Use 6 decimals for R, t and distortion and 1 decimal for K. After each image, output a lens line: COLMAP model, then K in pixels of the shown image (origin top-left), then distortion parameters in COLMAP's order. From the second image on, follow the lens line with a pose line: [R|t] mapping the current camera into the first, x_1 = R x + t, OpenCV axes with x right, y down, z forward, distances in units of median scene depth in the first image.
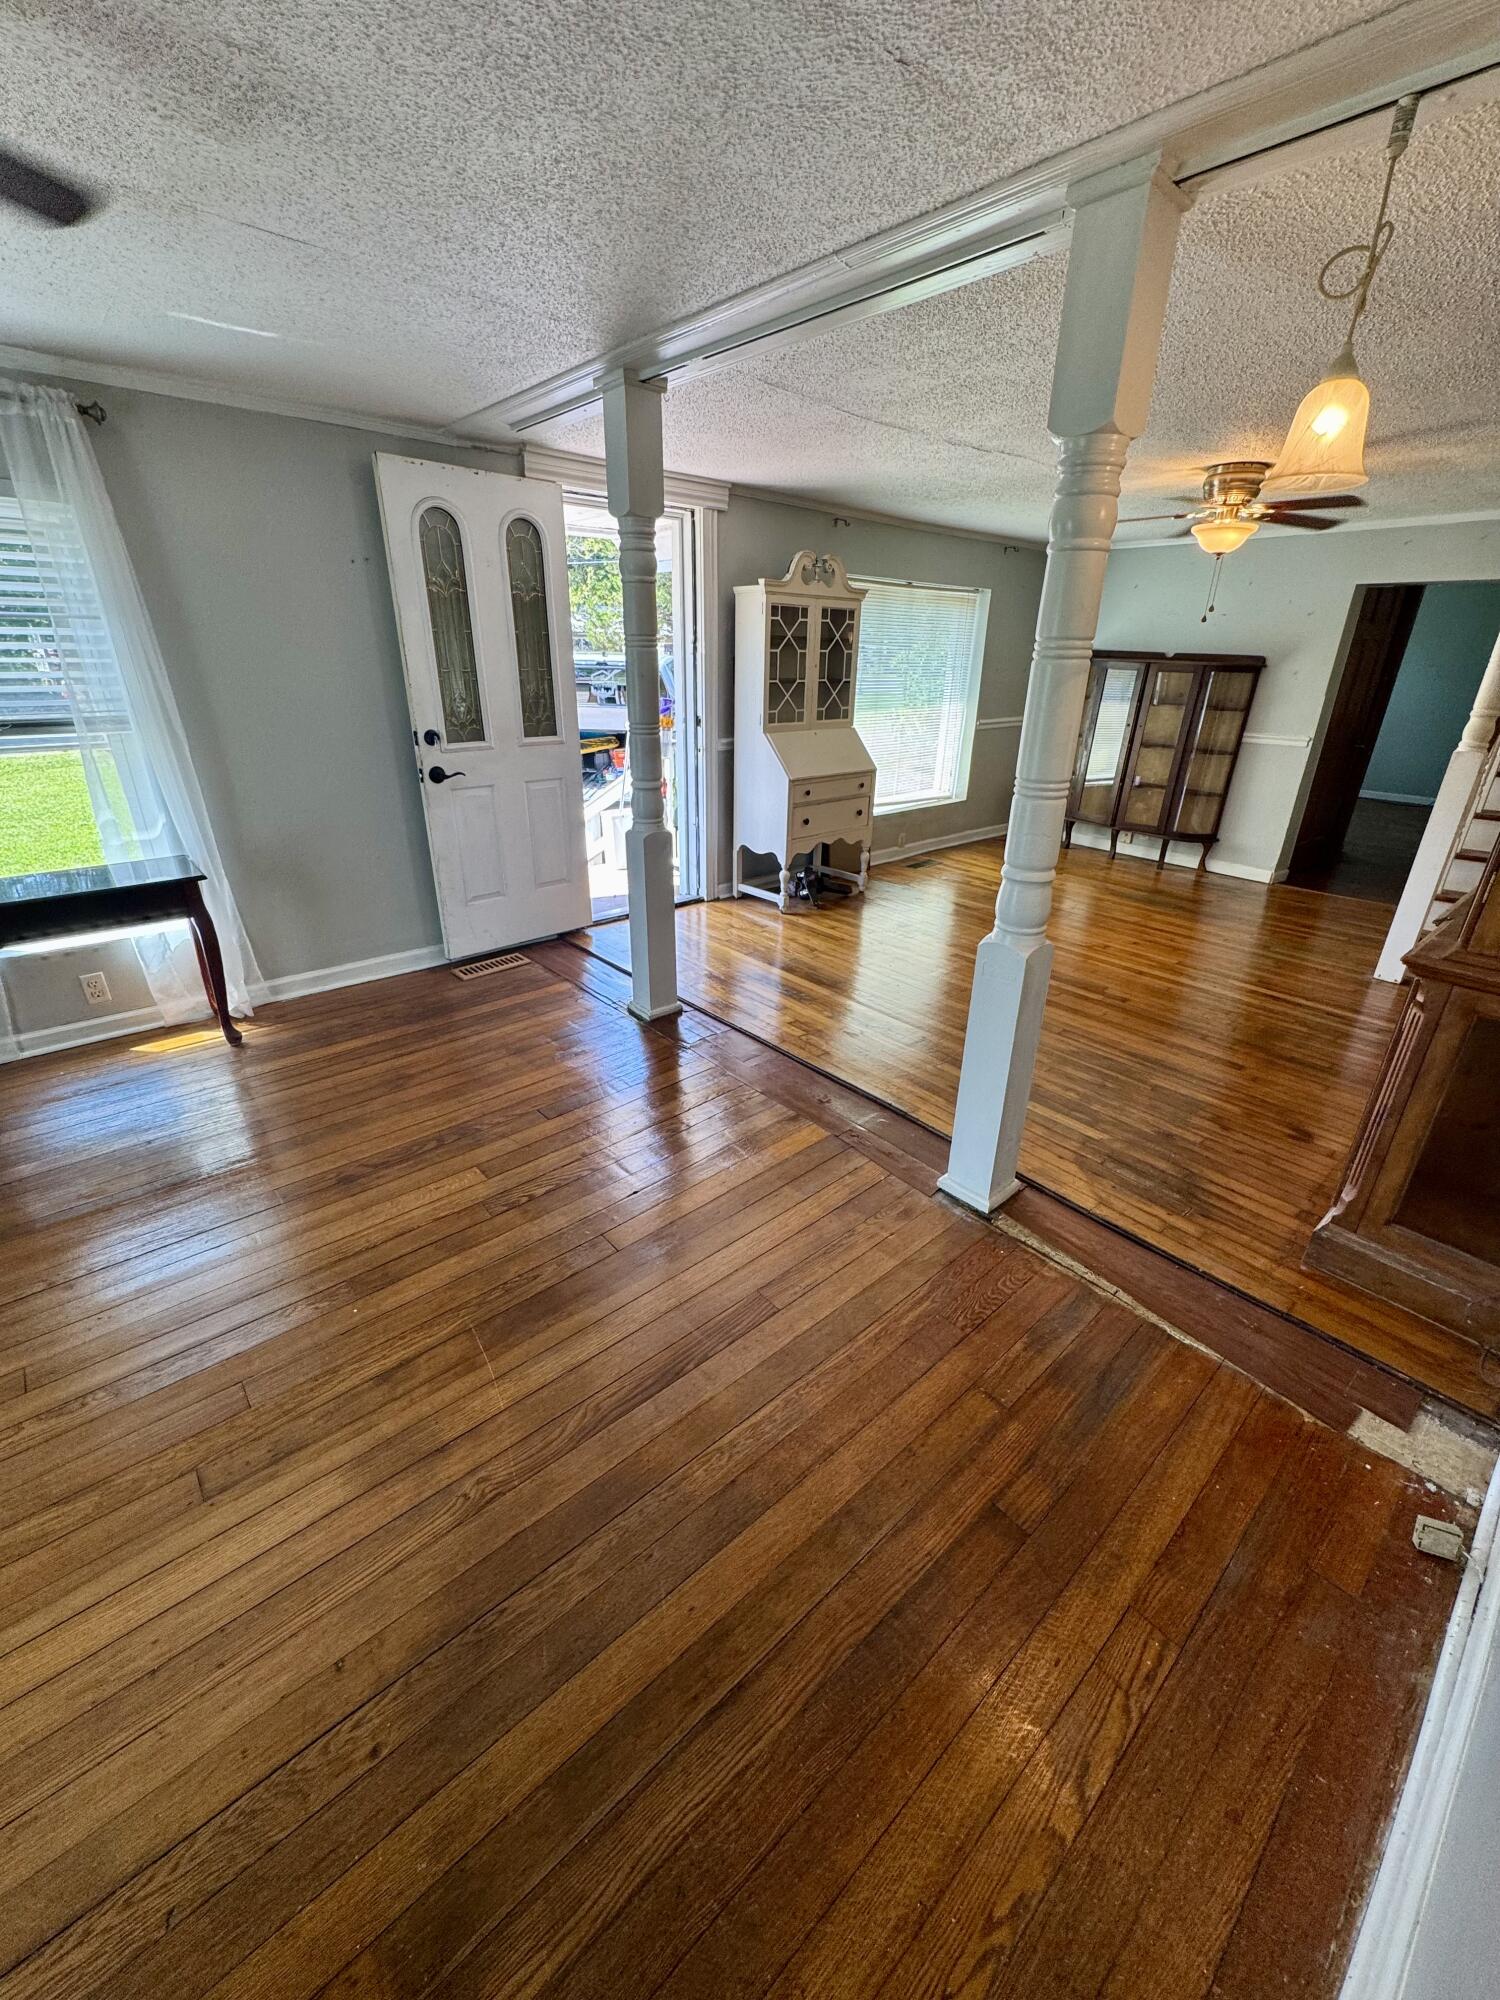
lens RADIAL K [[796.2, 0, 753.5], [0, 796.2, 1000.5], [0, 0, 1]] dist [-0.006353, 0.002159]
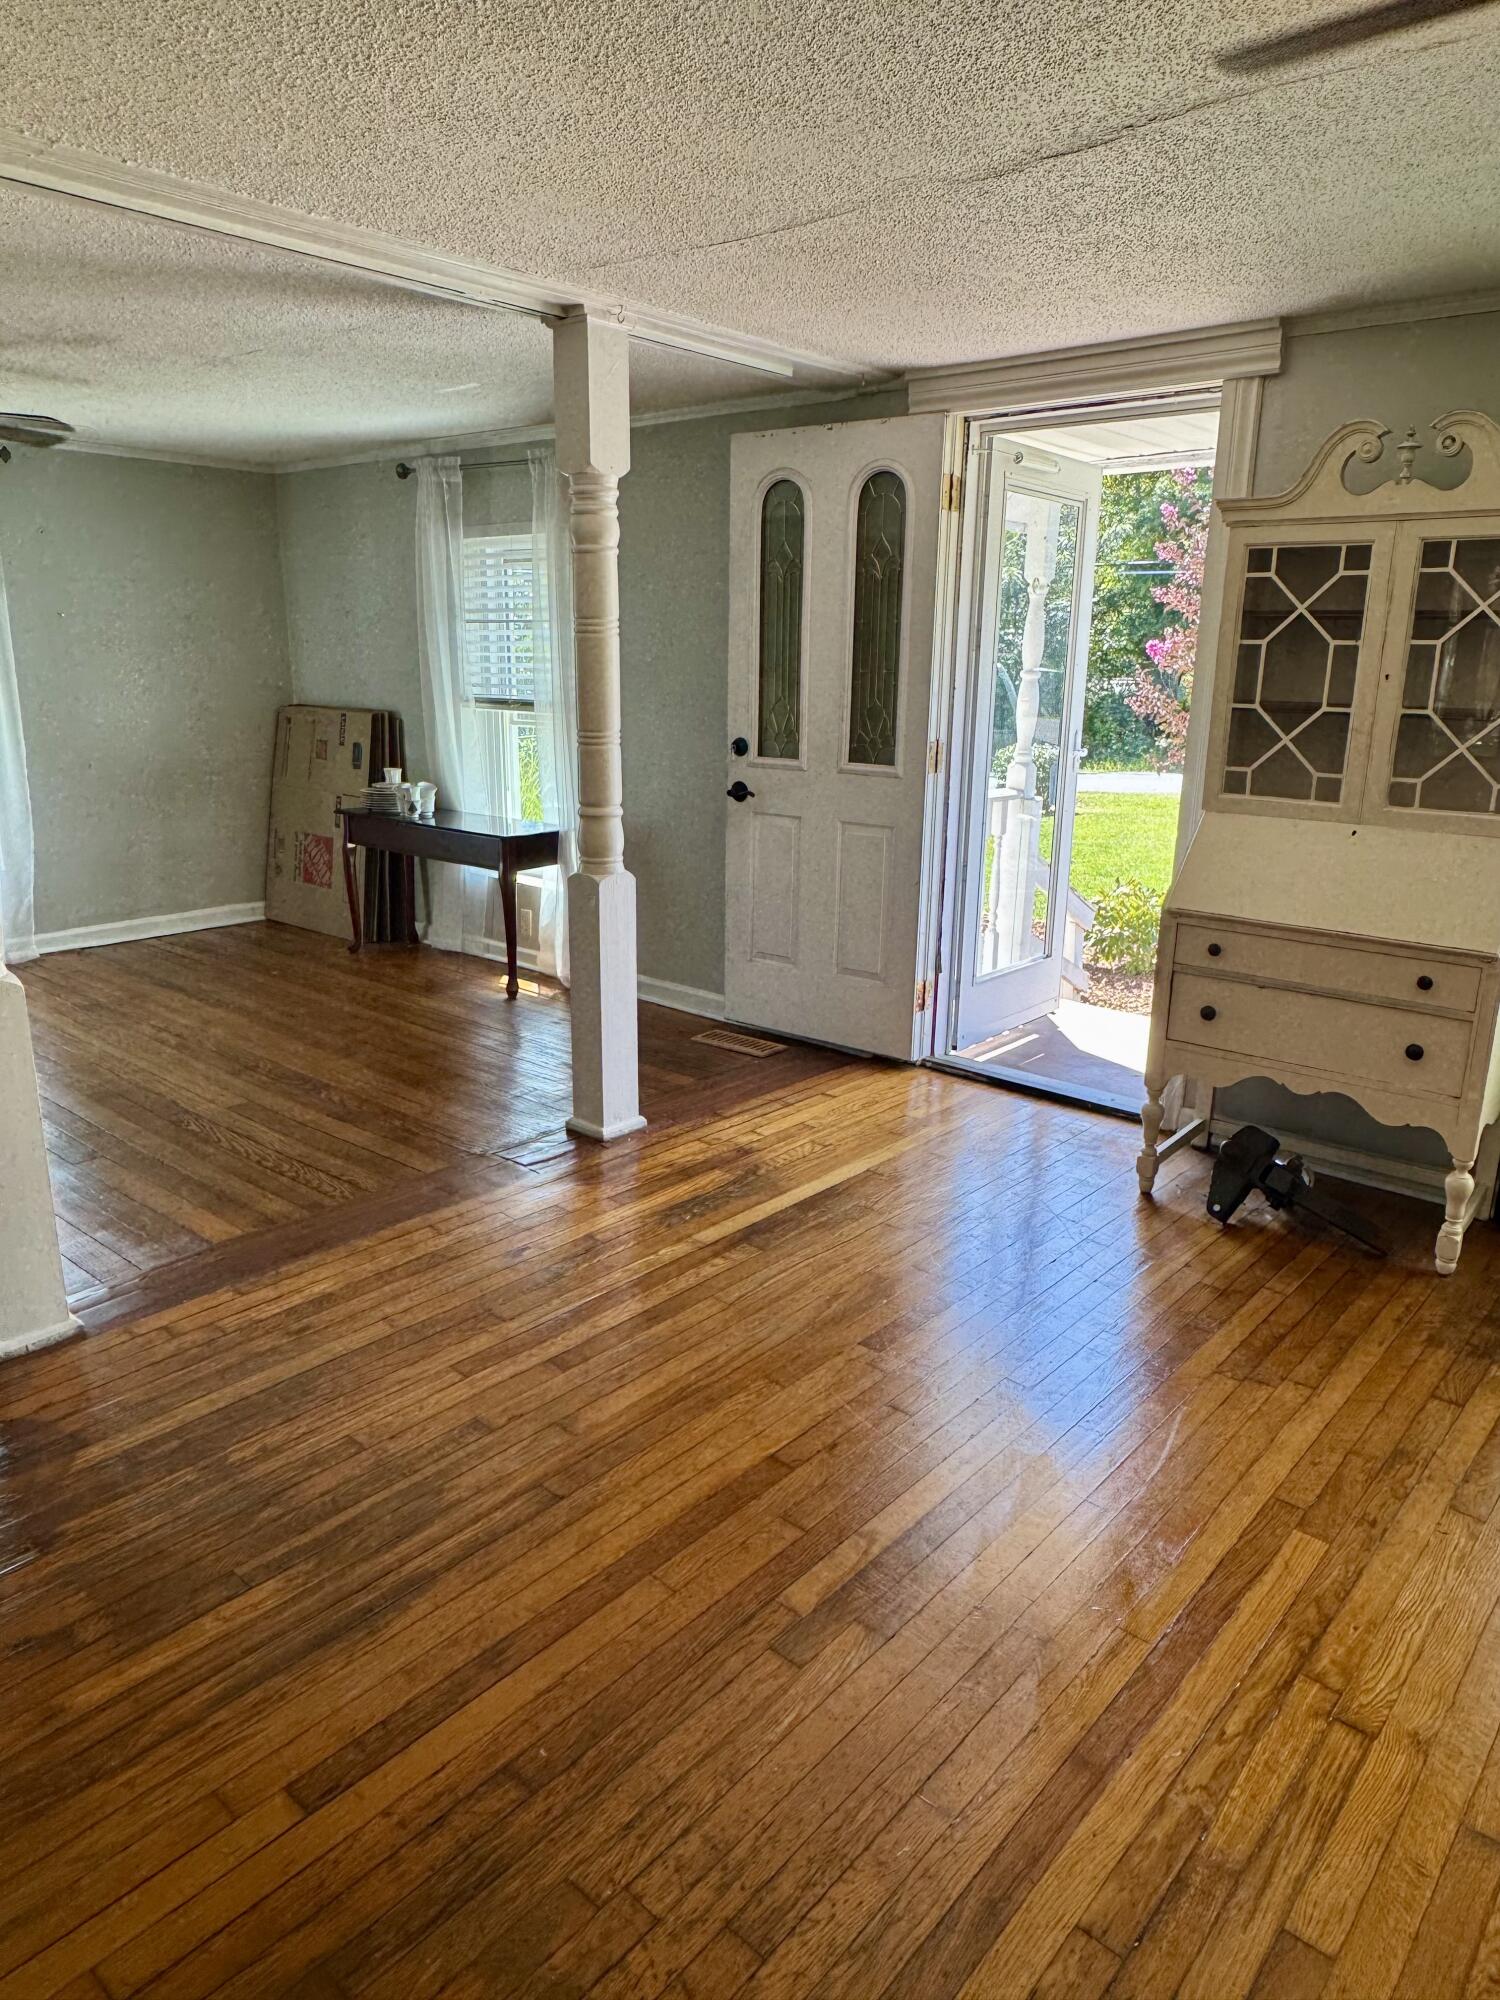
lens RADIAL K [[1293.0, 0, 766.0], [0, 1293.0, 1000.6], [0, 0, 1]] dist [0.001718, 0.001060]
pose [[0.140524, 0.245676, -0.959112, 0.765362], [-0.409319, 0.896478, 0.169661, -0.271114], [0.901505, 0.368741, 0.226537, 0.665359]]
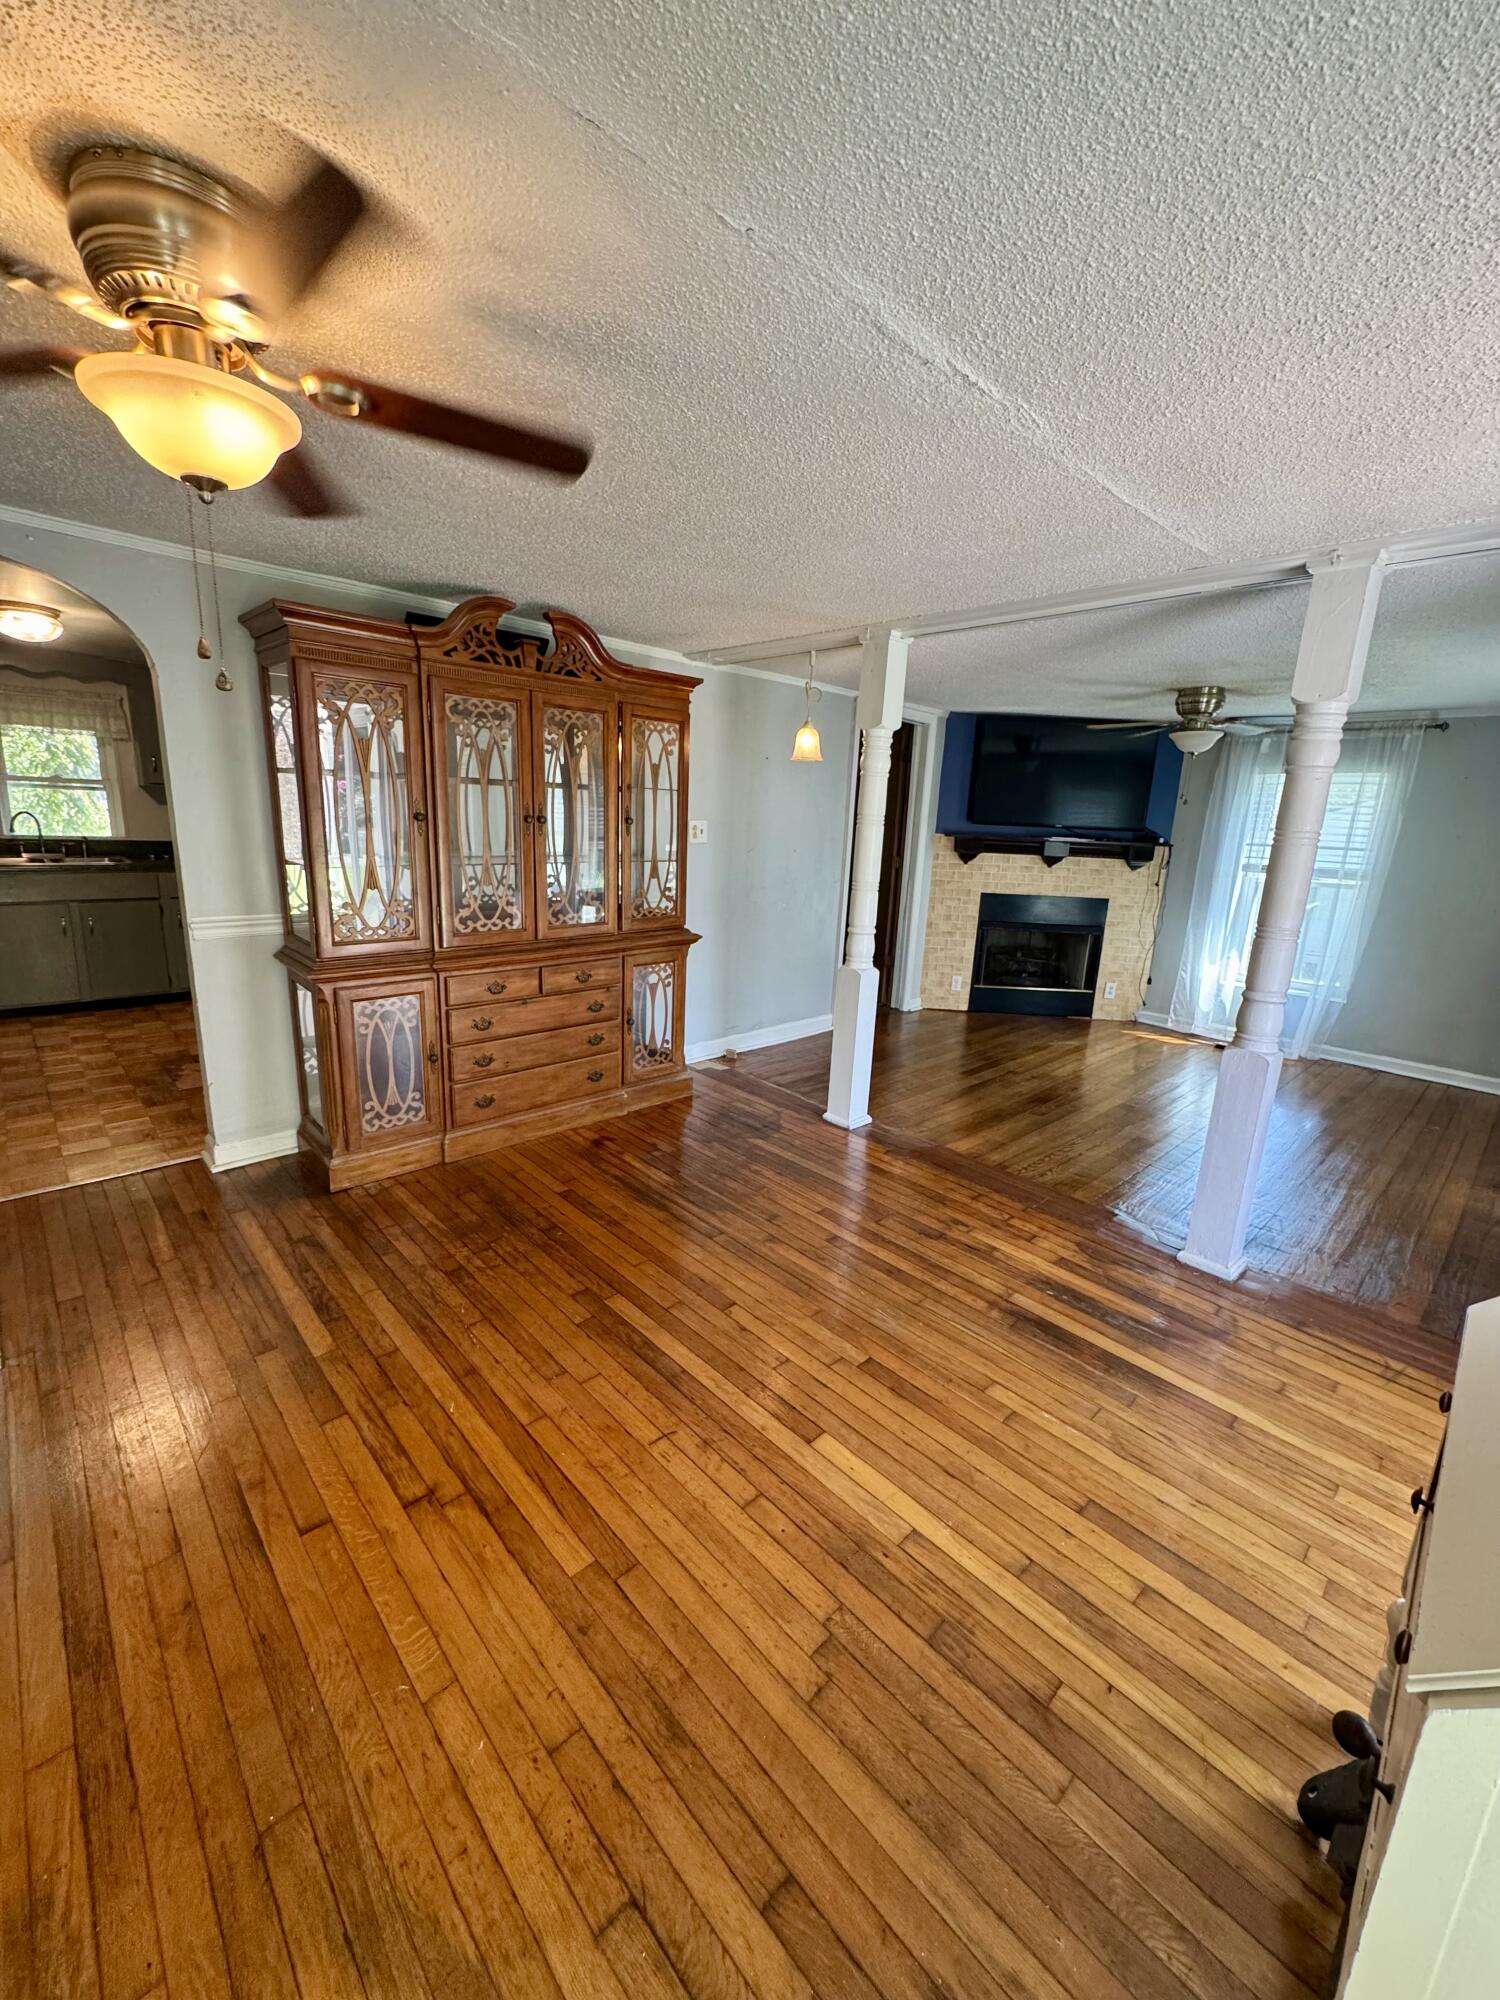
lens RADIAL K [[796.2, 0, 753.5], [0, 796.2, 1000.5], [0, 0, 1]] dist [-0.006353, 0.002159]
pose [[-0.997056, -0.052333, -0.056035, 0.318462], [-0.075527, 0.796273, 0.600205, -0.519337], [0.013209, 0.602670, -0.797881, 1.183957]]
